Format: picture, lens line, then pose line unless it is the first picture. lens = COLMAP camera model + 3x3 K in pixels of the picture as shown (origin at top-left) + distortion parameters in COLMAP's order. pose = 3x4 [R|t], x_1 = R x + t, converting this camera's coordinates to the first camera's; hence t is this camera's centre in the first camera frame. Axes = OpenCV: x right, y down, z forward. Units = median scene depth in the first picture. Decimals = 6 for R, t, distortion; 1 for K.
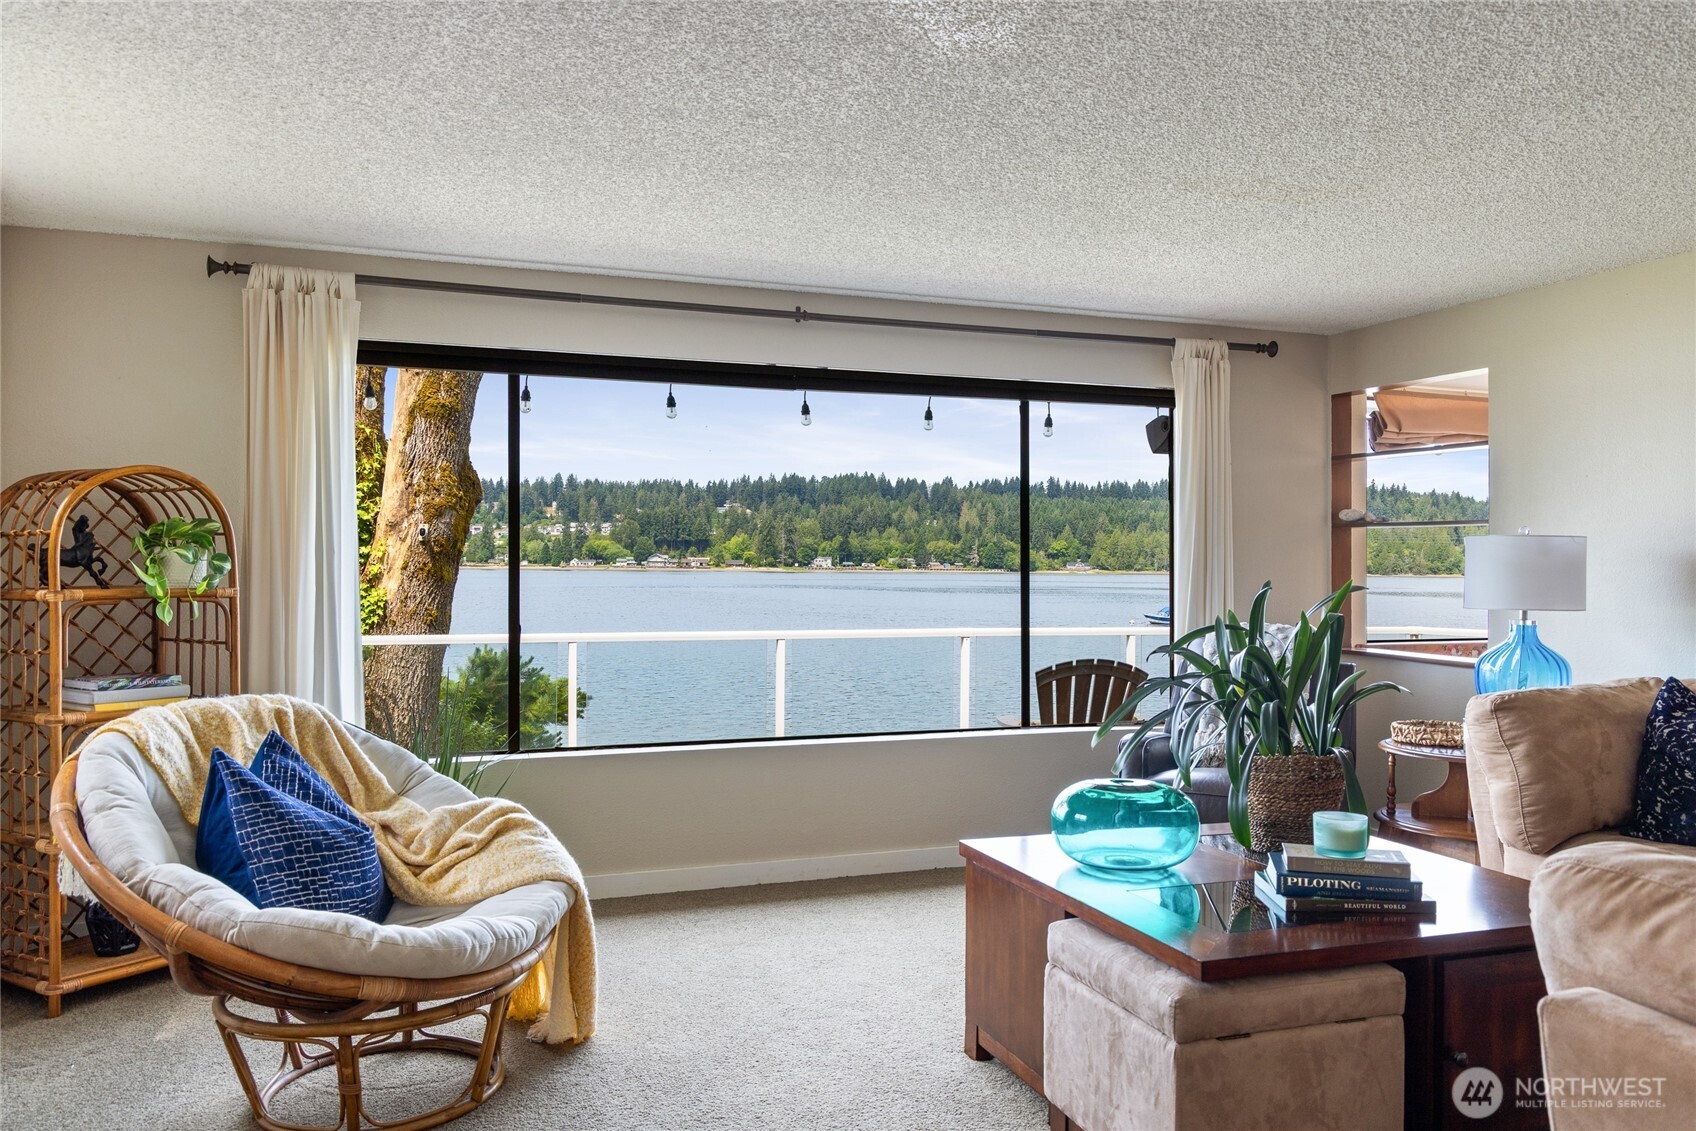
lens RADIAL K [[1269.8, 0, 859.3], [0, 1269.8, 565.0], [0, 0, 1]] dist [-0.001433, 0.003559]
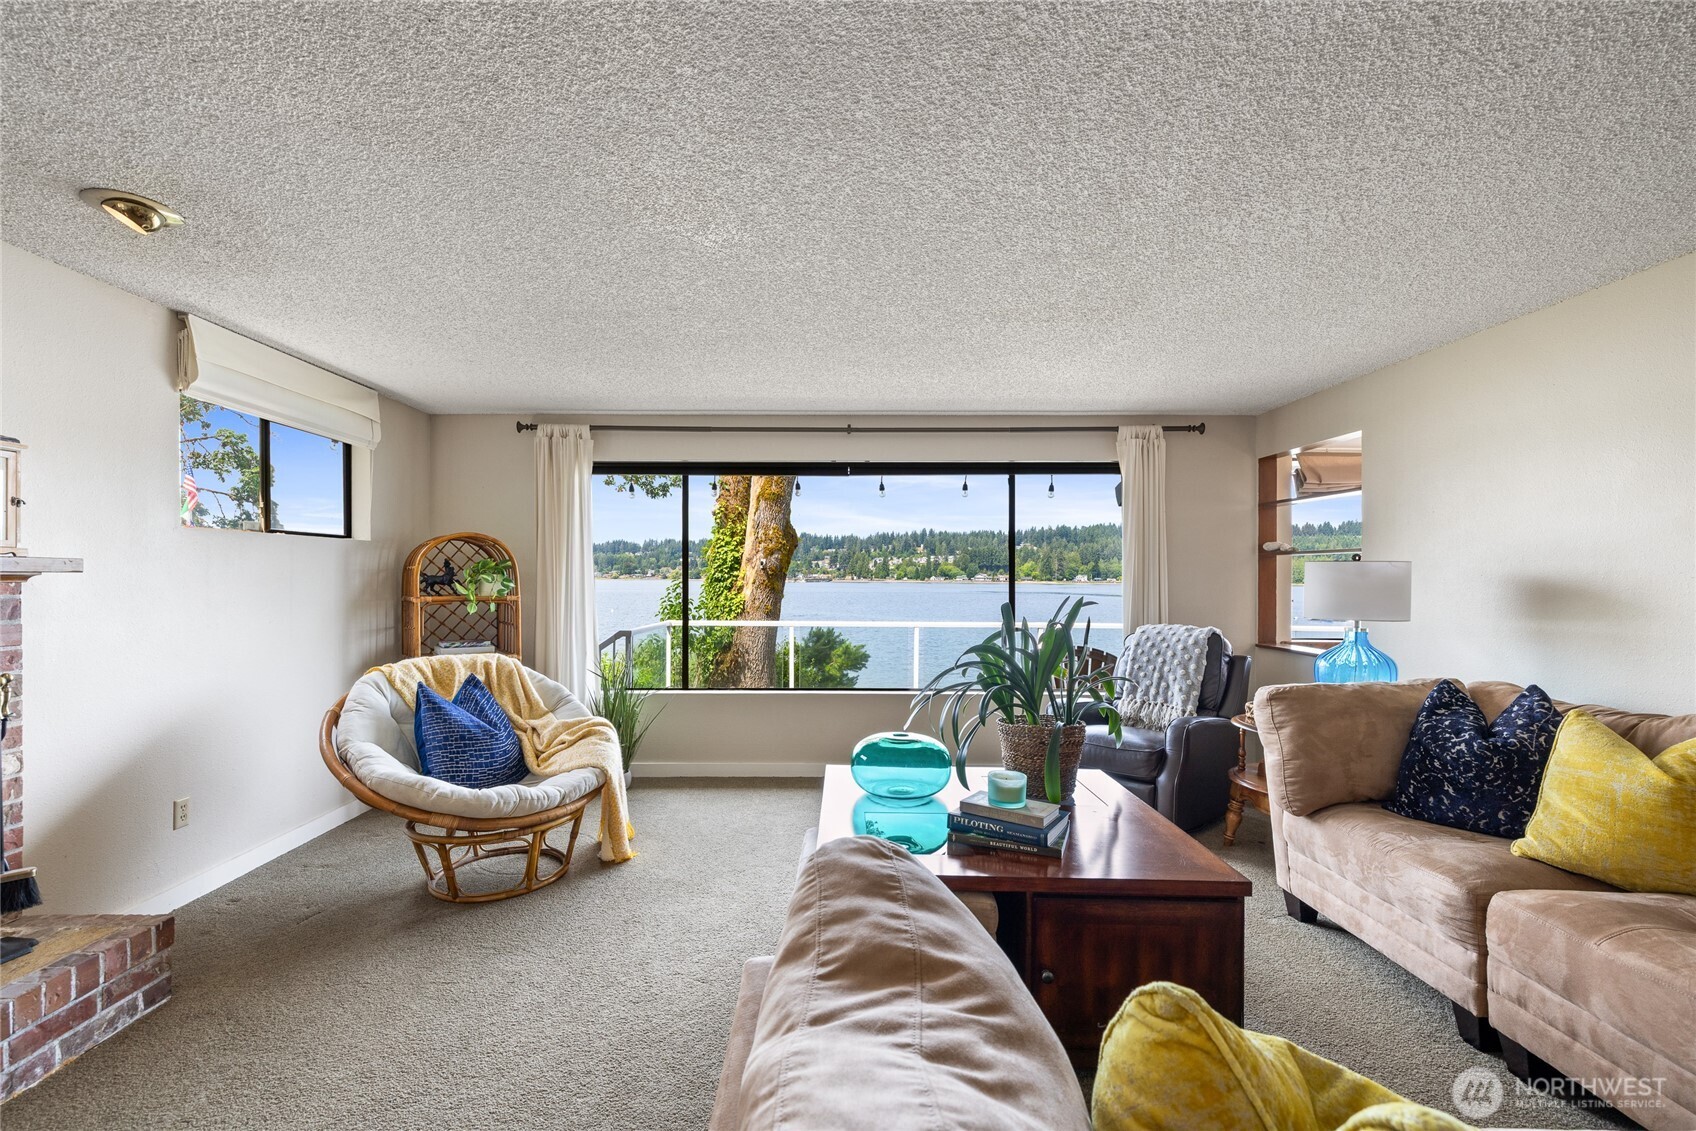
lens RADIAL K [[727.9, 0, 827.2], [0, 727.9, 584.0], [0, 0, 1]] dist [-0.000712, -0.000029]
pose [[0.933863, 0.001368, -0.357629, 0.259357], [0.000676, 0.999984, 0.005592, -0.004329], [0.357631, -0.005464, 0.933847, 0.119005]]
